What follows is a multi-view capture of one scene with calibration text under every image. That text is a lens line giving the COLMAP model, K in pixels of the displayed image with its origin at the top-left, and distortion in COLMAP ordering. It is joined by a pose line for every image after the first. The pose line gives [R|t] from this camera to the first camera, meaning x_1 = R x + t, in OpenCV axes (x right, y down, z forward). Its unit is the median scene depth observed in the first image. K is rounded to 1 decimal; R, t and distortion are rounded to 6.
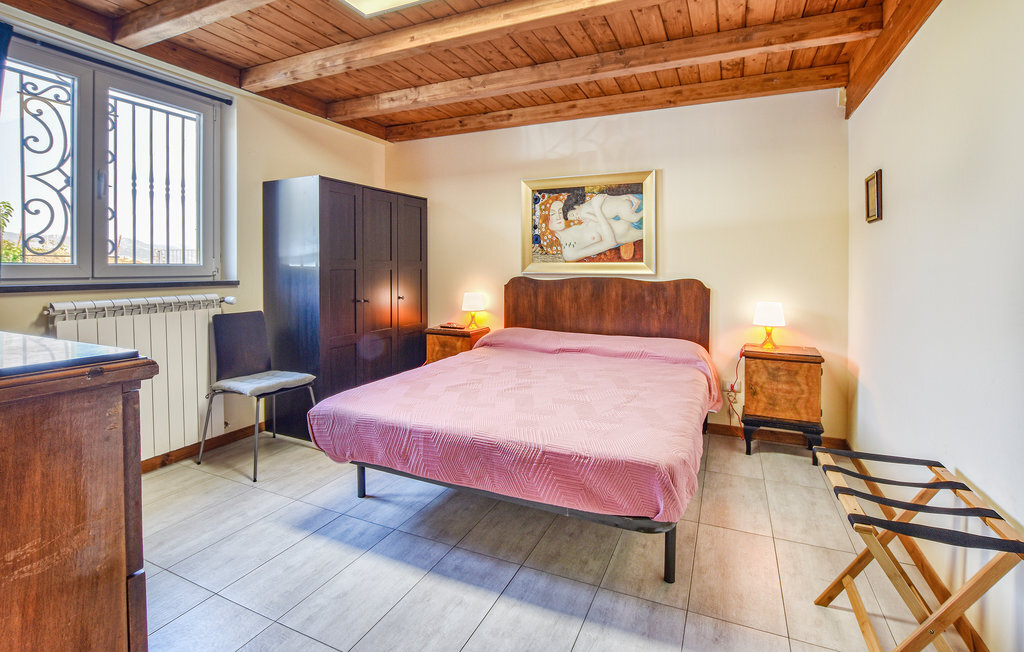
lens RADIAL K [[496.3, 0, 508.7], [0, 496.3, 268.1], [0, 0, 1]] dist [-0.026535, 0.000112]
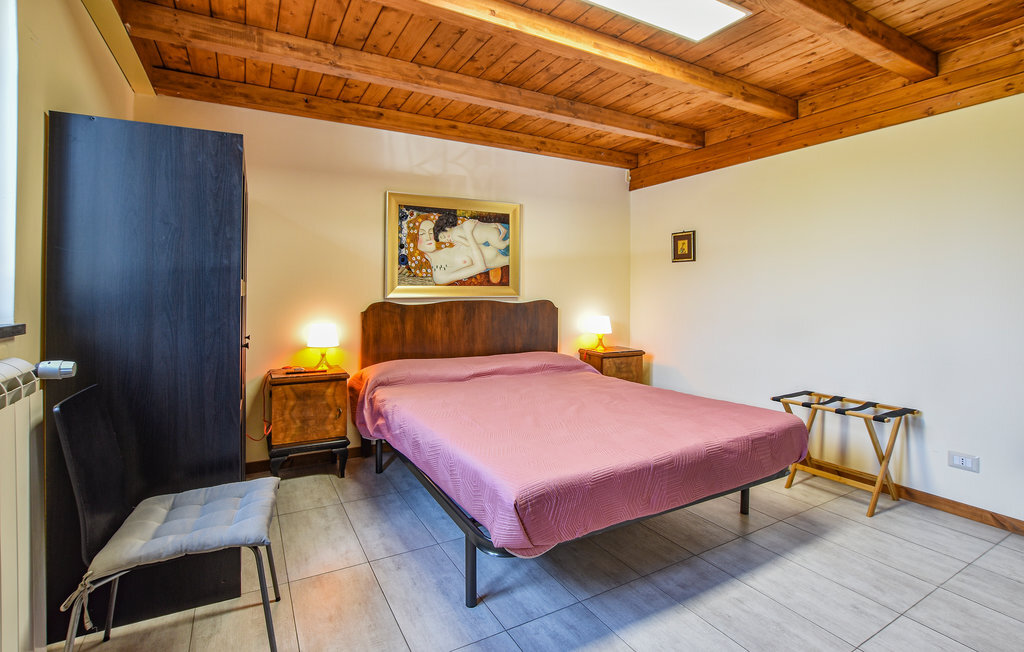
lens RADIAL K [[470.6, 0, 516.9], [0, 470.6, 284.2], [0, 0, 1]] dist [-0.024020, 0.000072]
pose [[0.584103, 0.006266, 0.811656, -0.541421], [0.004303, 0.999932, -0.010817, -0.003902], [-0.811668, 0.009811, 0.584036, 0.351855]]
